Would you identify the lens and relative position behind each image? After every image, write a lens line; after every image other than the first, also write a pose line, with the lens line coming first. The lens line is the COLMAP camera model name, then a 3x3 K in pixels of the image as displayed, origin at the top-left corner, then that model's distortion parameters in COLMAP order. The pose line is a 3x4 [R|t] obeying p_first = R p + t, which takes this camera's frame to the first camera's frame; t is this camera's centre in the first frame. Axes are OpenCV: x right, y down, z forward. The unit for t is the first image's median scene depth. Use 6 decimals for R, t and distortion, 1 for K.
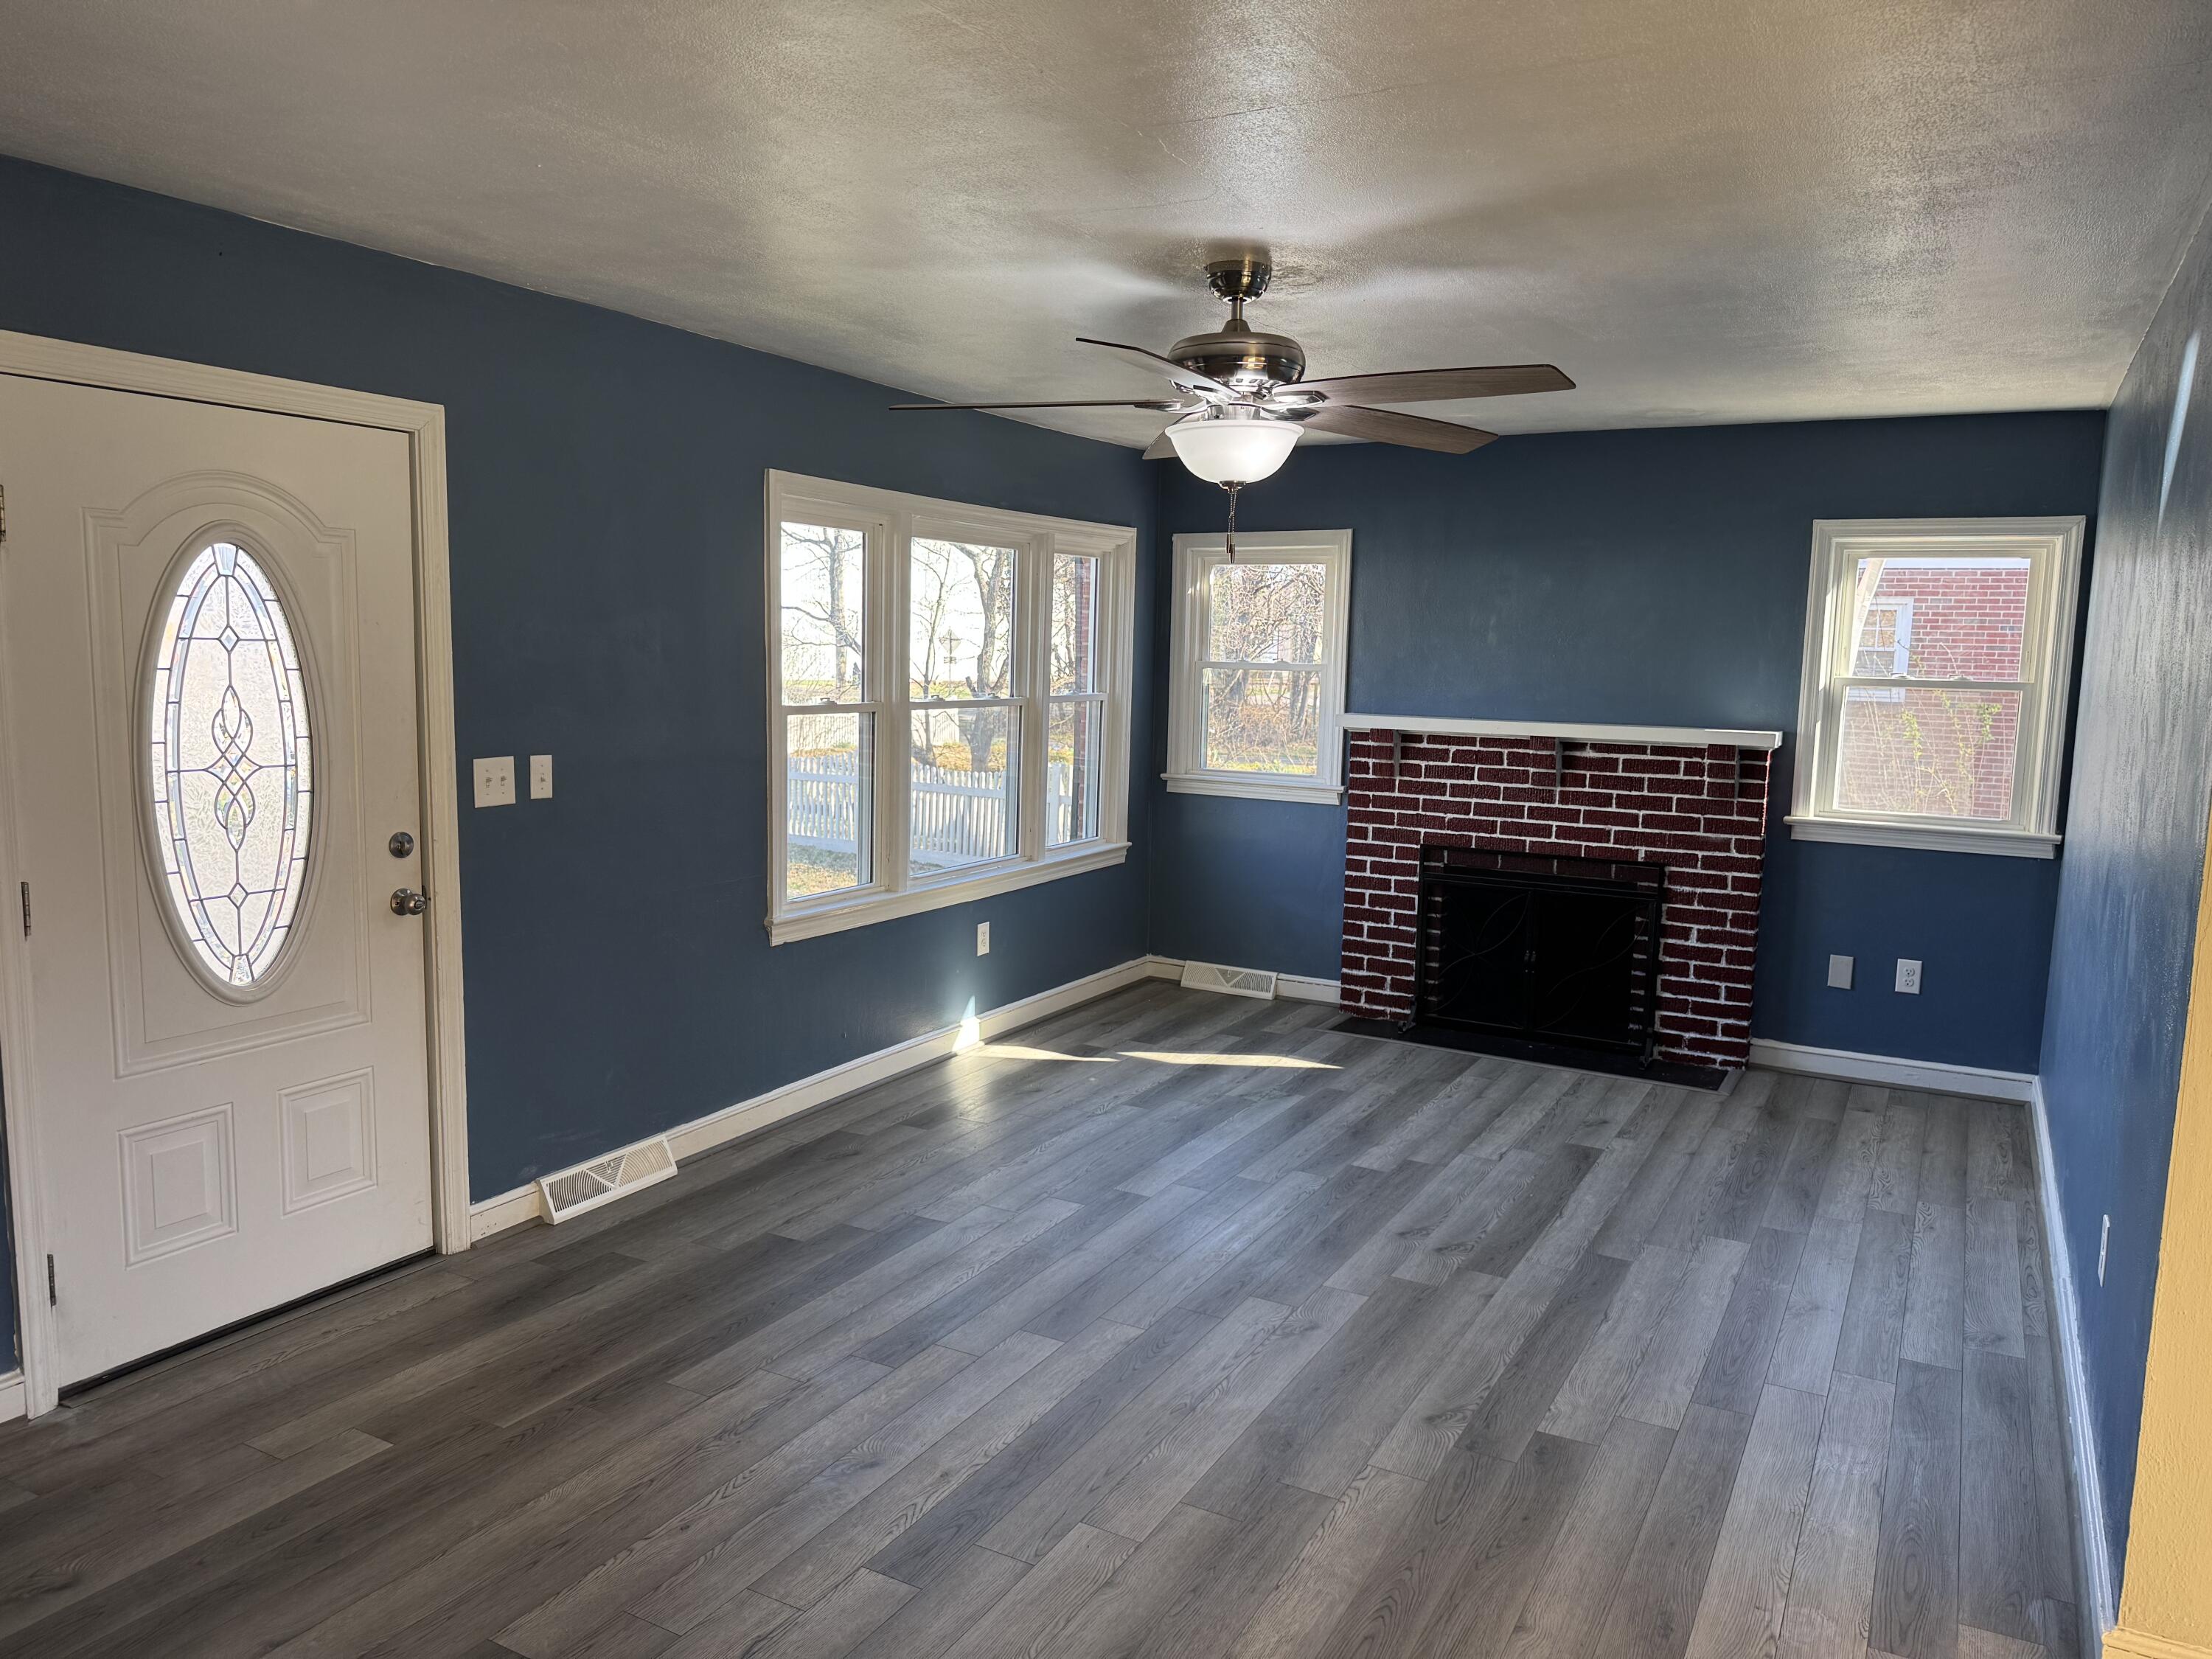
lens RADIAL K [[1565.7, 0, 1104.1], [0, 1565.7, 820.0], [0, 0, 1]] dist [0.076447, -0.078861]
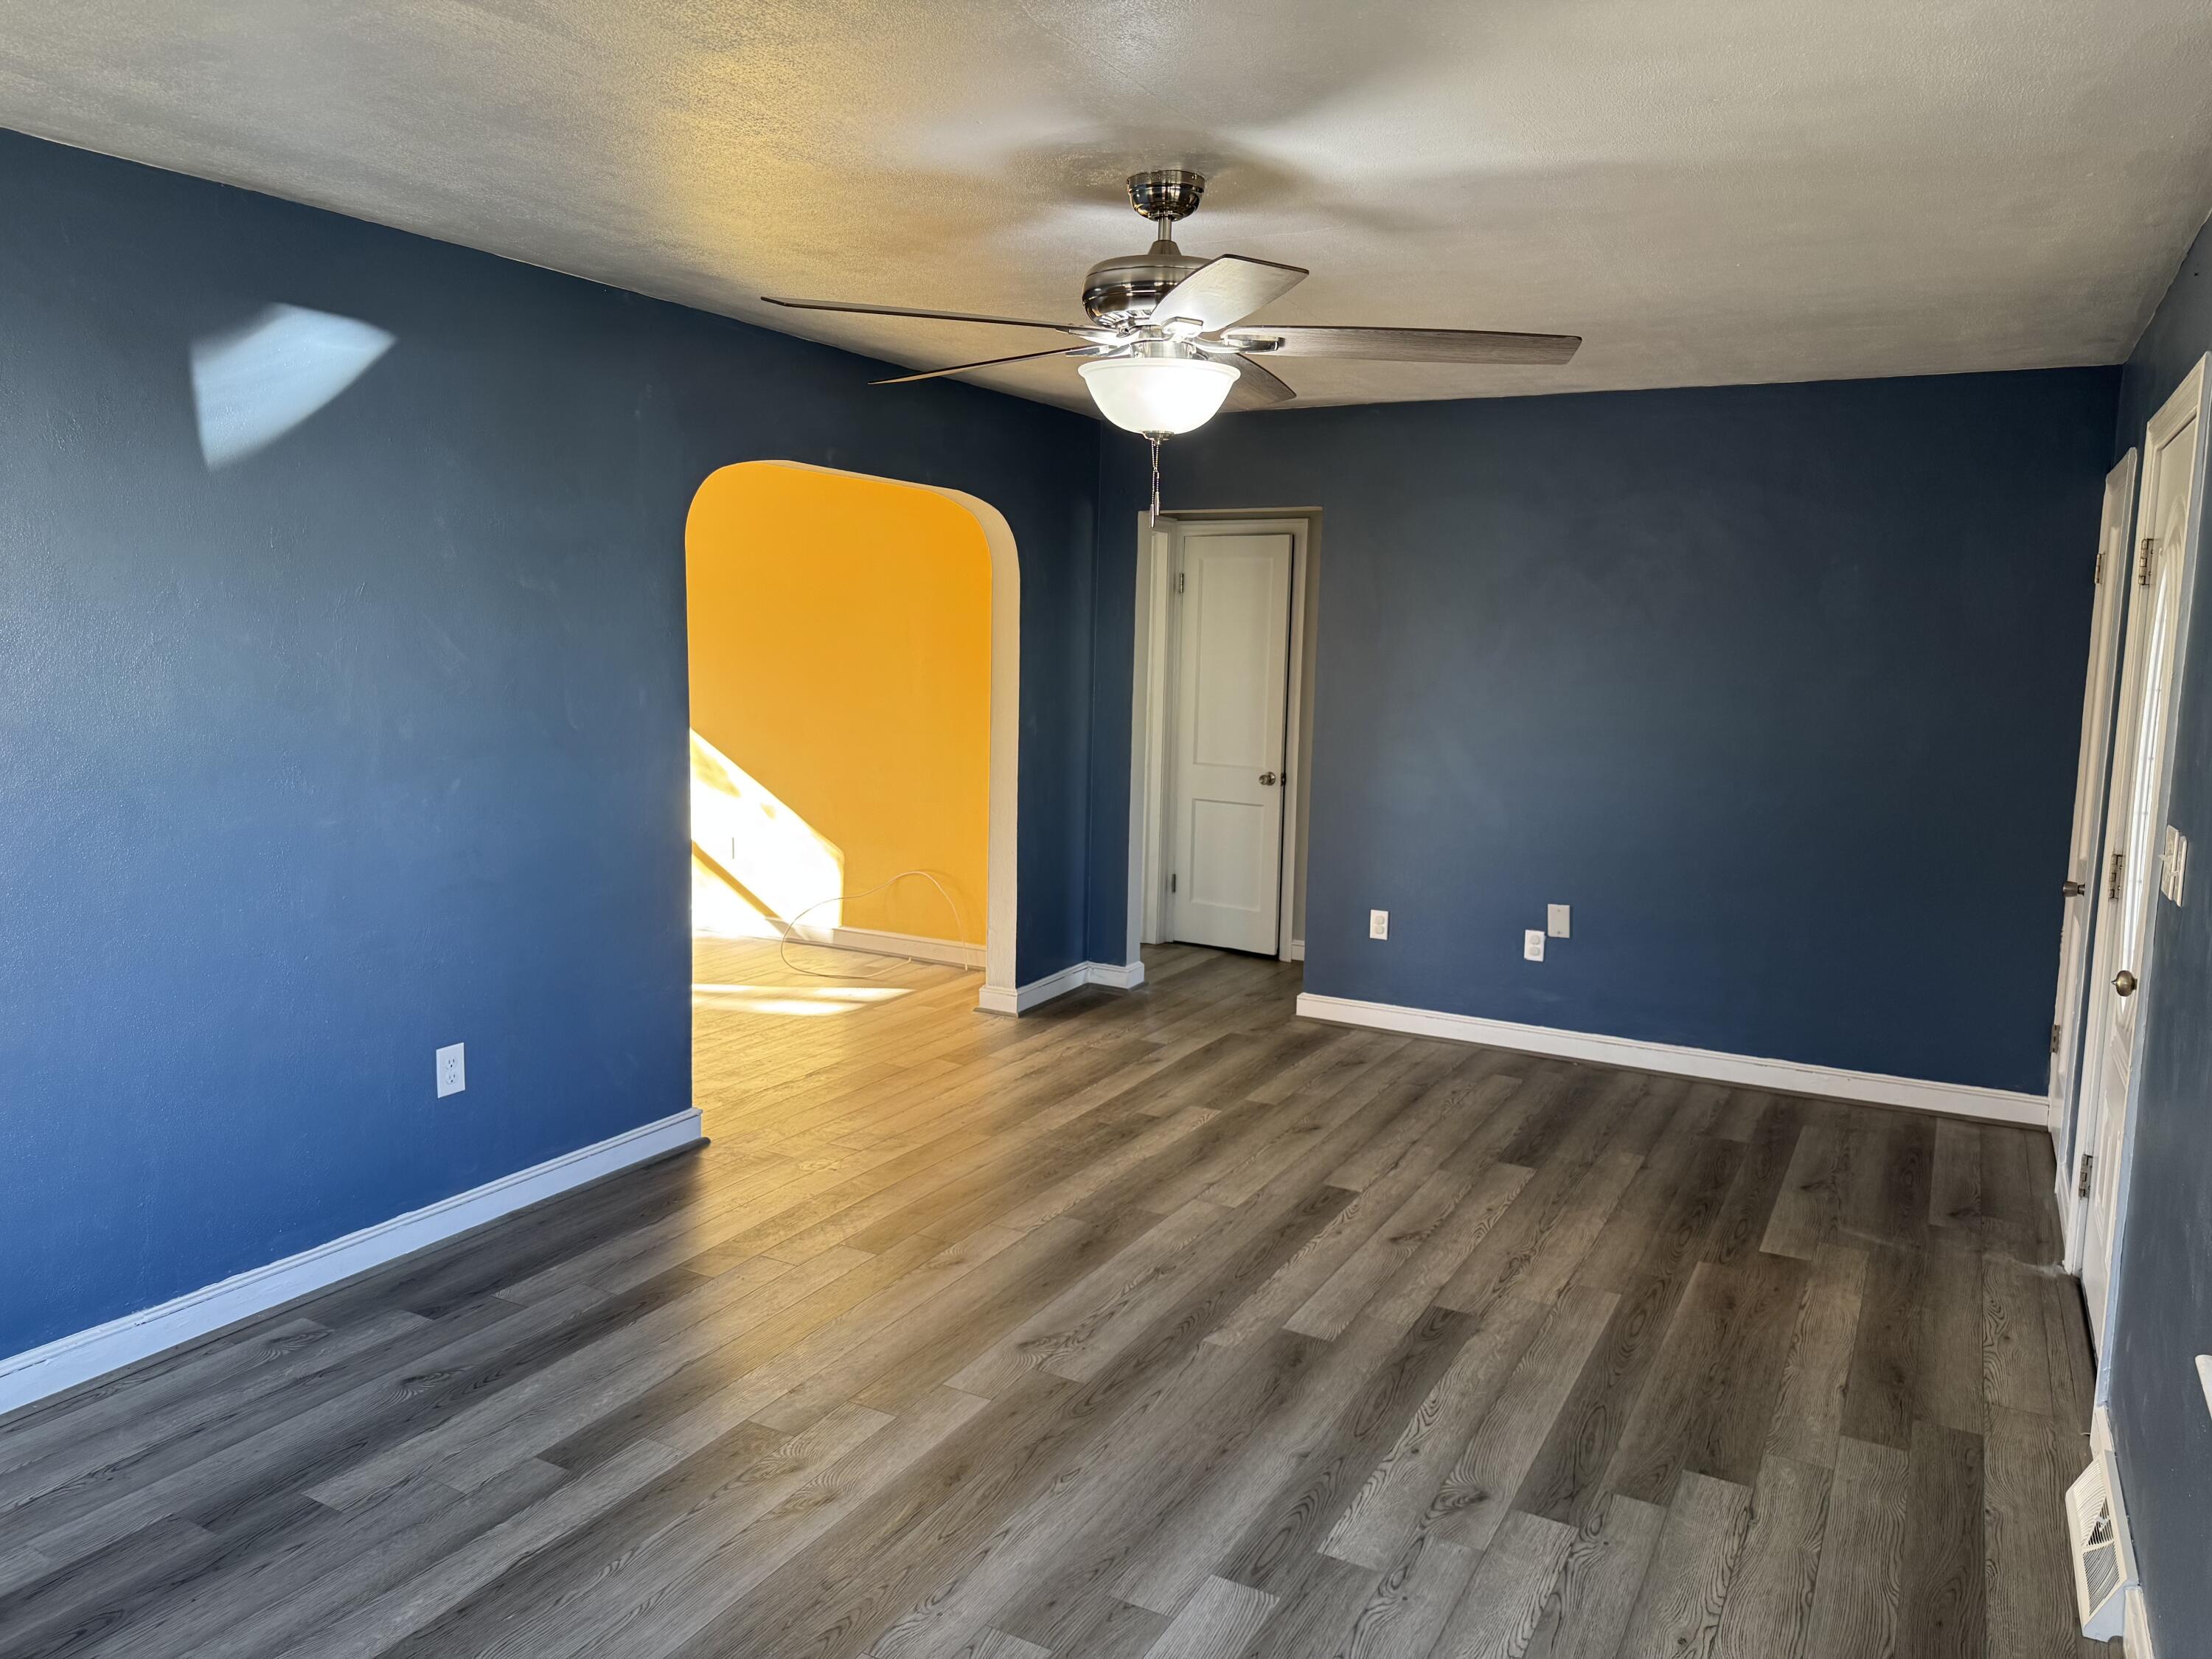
lens RADIAL K [[1565.7, 0, 1084.7], [0, 1565.7, 814.7], [0, 0, 1]] dist [0.076447, -0.078861]
pose [[-0.998854, -0.047373, 0.006849, 0.100672], [-0.044412, 0.970616, 0.236501, -0.200389], [-0.017851, 0.235926, -0.971607, 1.754010]]
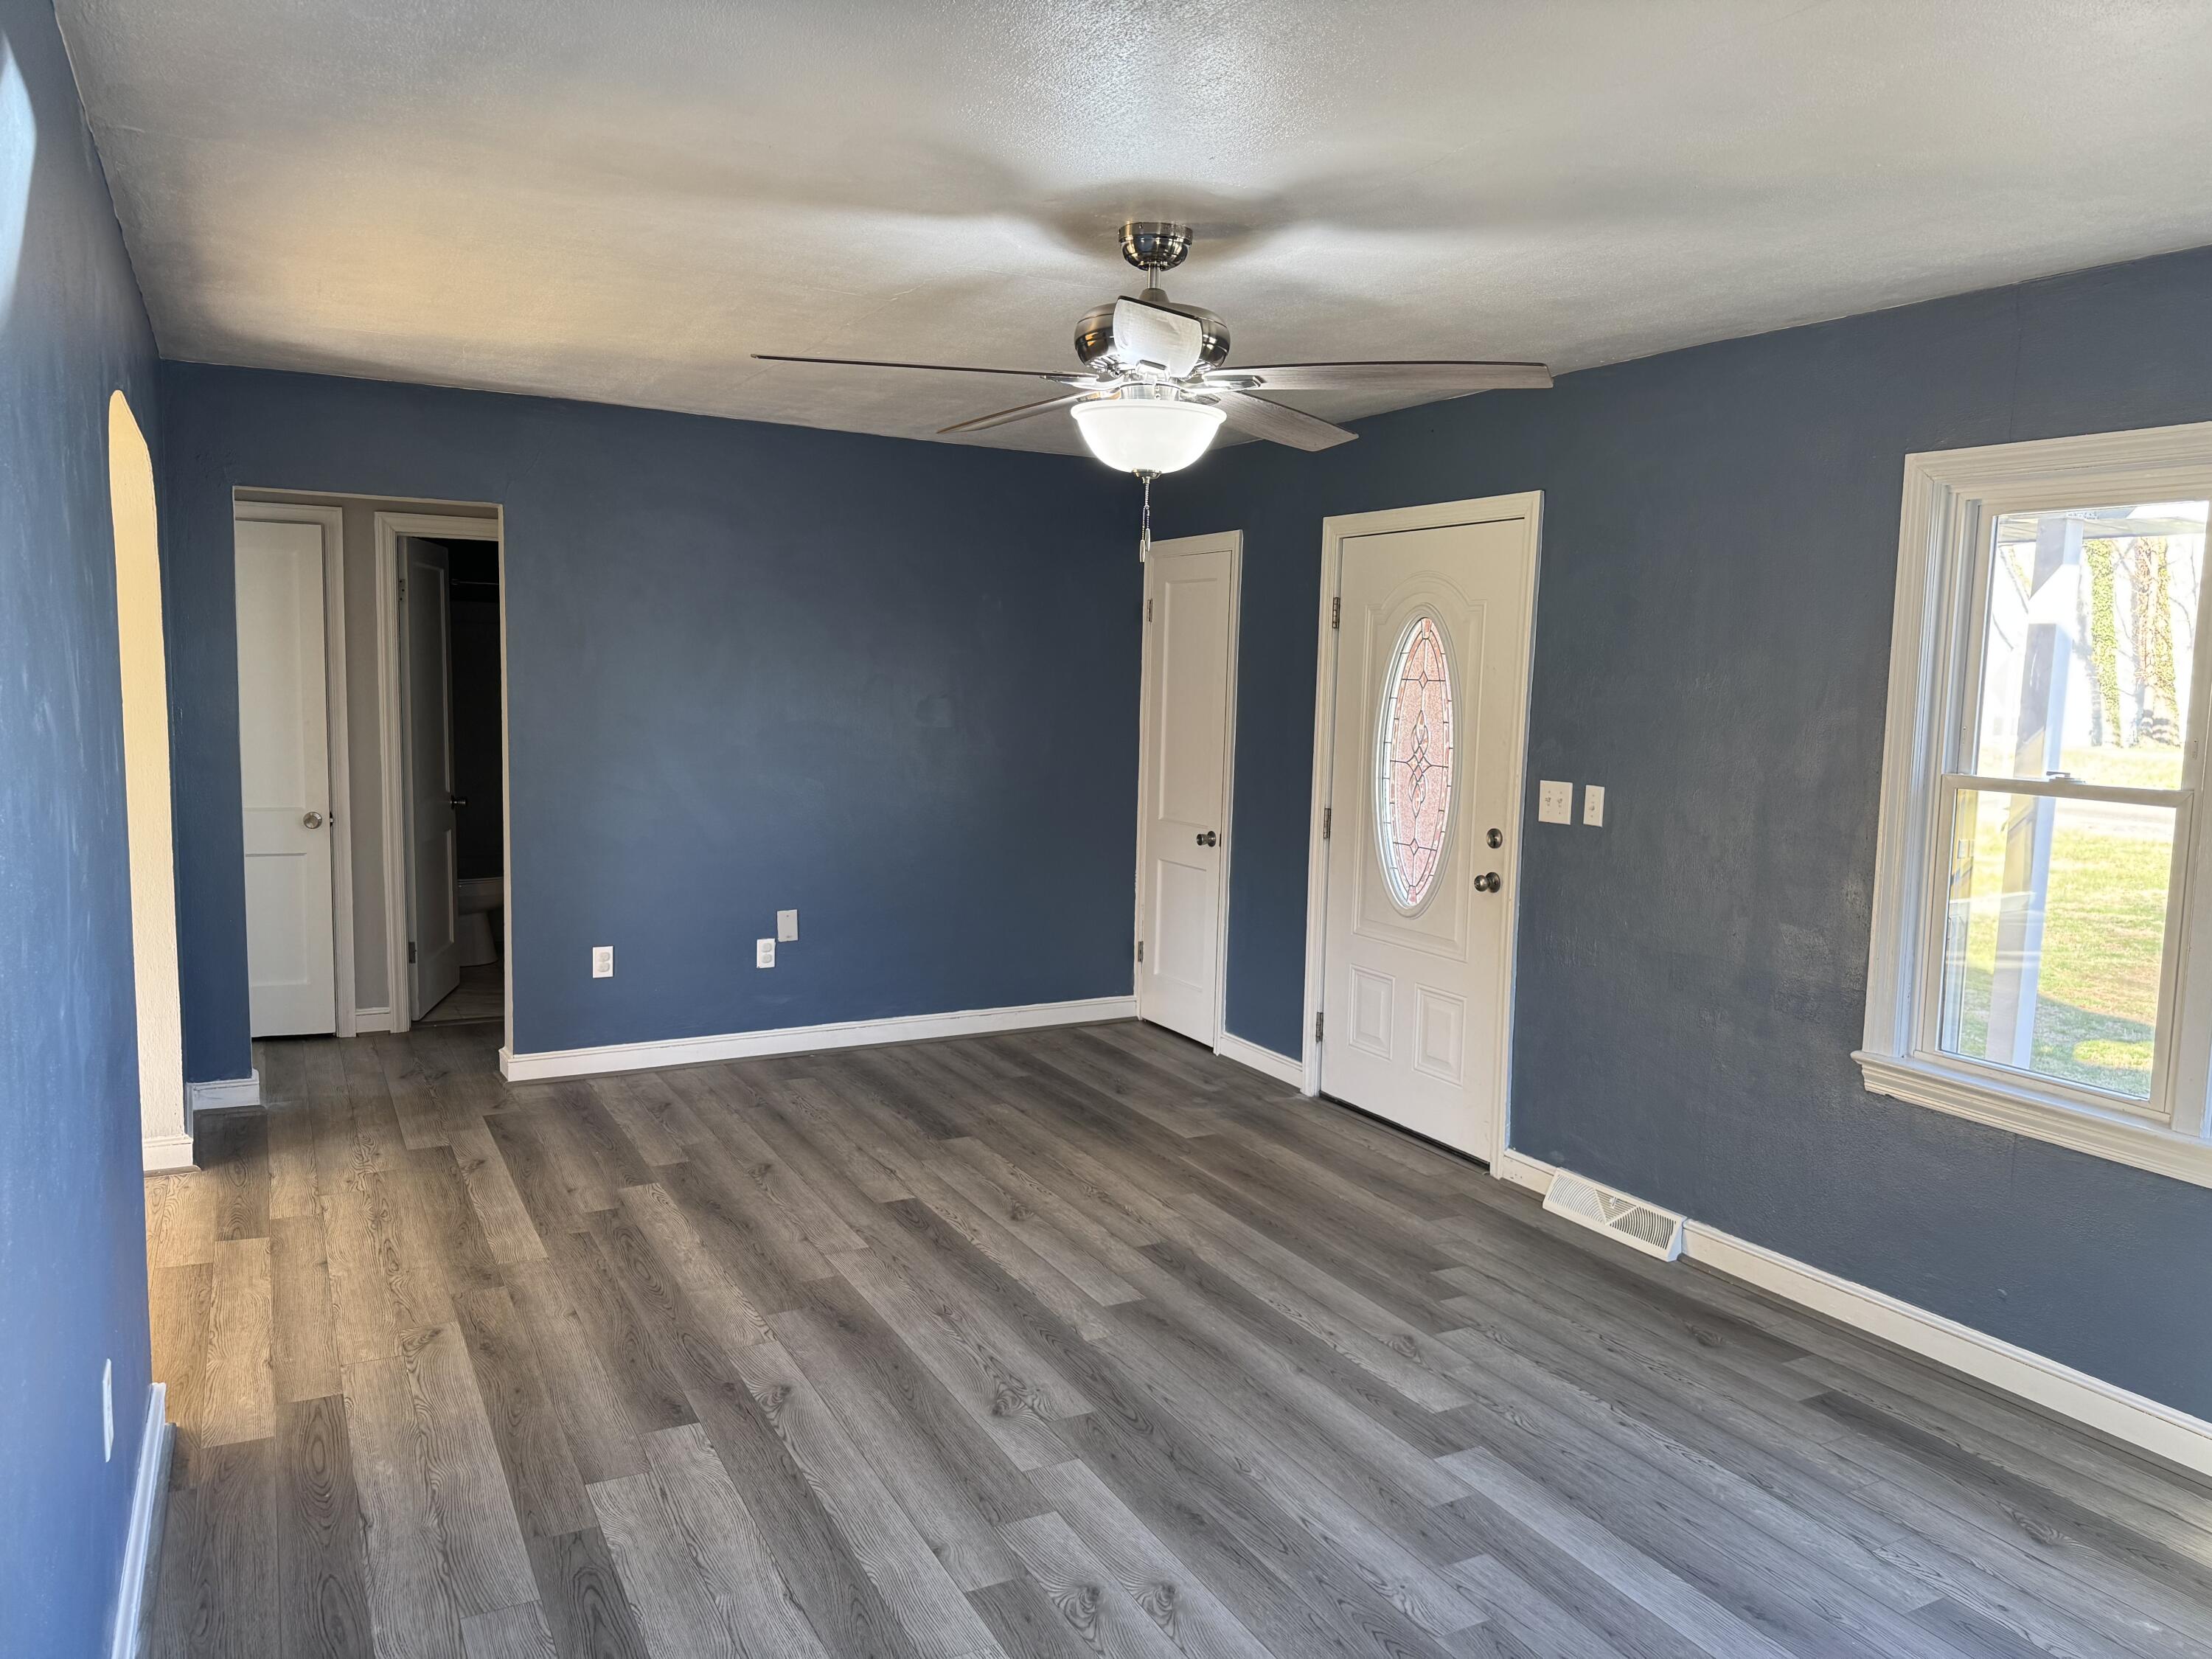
lens RADIAL K [[1565.7, 0, 1104.3], [0, 1565.7, 828.9], [0, 0, 1]] dist [0.076447, -0.078861]
pose [[-0.547292, 0.049834, -0.835457, 0.791310], [-0.132786, 0.980412, 0.145466, -0.134035], [0.826341, 0.190549, -0.529954, 1.391798]]
